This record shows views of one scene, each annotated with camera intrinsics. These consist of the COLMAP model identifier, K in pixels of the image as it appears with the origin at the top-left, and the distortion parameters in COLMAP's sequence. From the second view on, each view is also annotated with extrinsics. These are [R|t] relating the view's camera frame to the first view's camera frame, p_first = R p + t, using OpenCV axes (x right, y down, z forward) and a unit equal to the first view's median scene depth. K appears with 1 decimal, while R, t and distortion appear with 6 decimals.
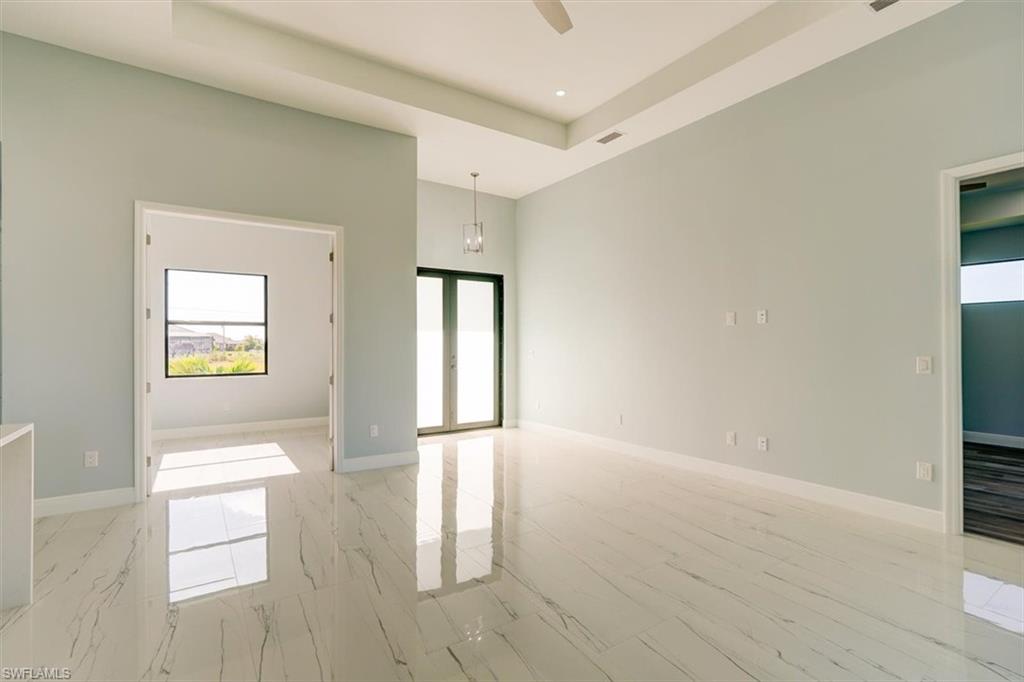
lens RADIAL K [[473.8, 0, 512.0], [0, 473.8, 341.0], [0, 0, 1]] dist [-0.004677, 0.000068]
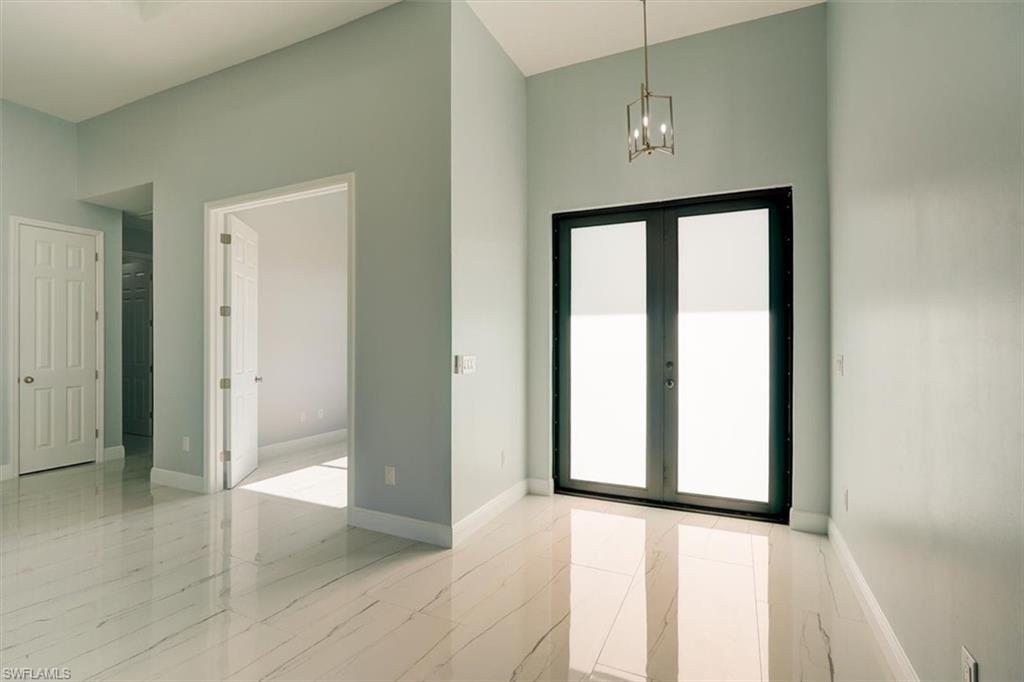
lens RADIAL K [[473.8, 0, 512.0], [0, 473.8, 341.0], [0, 0, 1]] dist [-0.004677, 0.000068]
pose [[0.507490, 0.002307, -0.861654, 0.244670], [0.006073, 0.999962, 0.006254, 0.002470], [0.861636, -0.008406, 0.507457, 0.571085]]
